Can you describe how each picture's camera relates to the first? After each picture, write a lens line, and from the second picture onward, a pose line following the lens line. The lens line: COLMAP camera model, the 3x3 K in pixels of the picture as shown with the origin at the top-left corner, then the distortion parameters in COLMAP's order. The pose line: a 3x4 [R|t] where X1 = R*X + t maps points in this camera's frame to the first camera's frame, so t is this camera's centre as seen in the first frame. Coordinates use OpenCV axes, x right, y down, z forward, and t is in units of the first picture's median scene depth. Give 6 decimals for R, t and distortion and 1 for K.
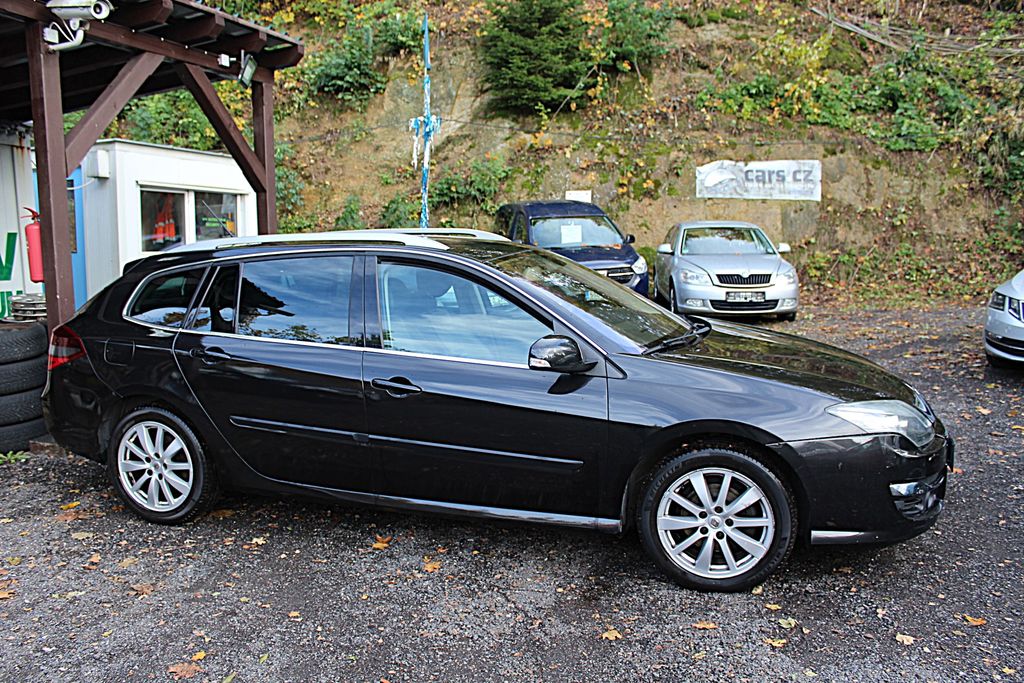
lens RADIAL K [[852.5, 0, 509.7], [0, 852.5, 345.3], [0, 0, 1]] dist [-0.167344, 0.148802]
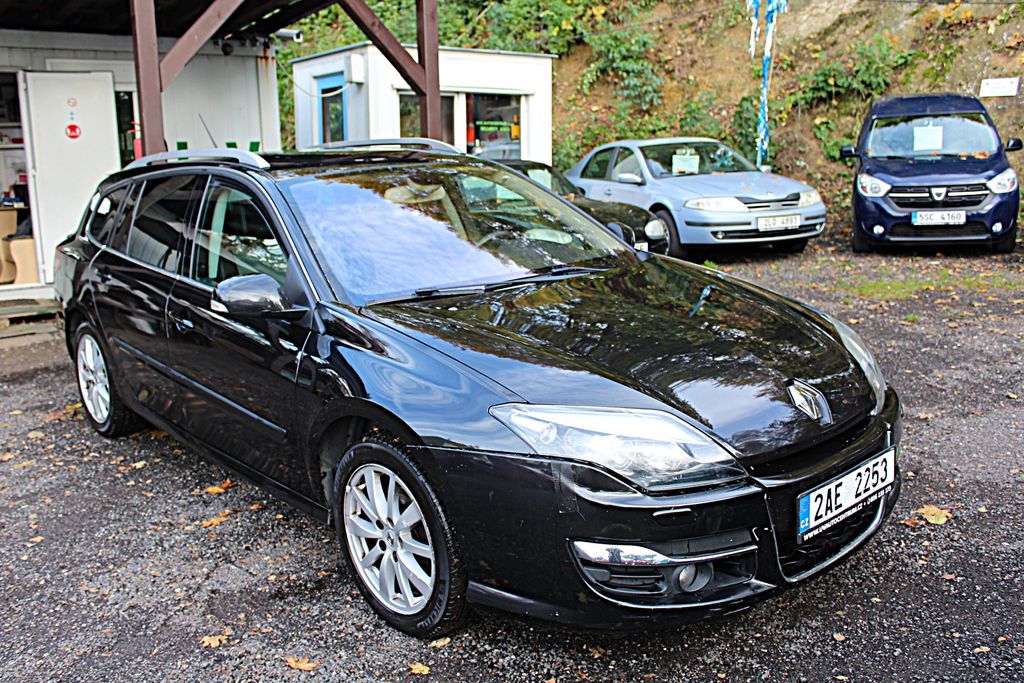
lens RADIAL K [[960.2, 0, 512.0], [0, 960.2, 341.5], [0, 0, 1]] dist [-0.166695, 0.176796]
pose [[0.849323, 0.095068, -0.519243, 0.162084], [-0.051761, 0.993907, 0.097310, -0.010437], [0.525330, -0.055771, 0.849069, 0.075566]]
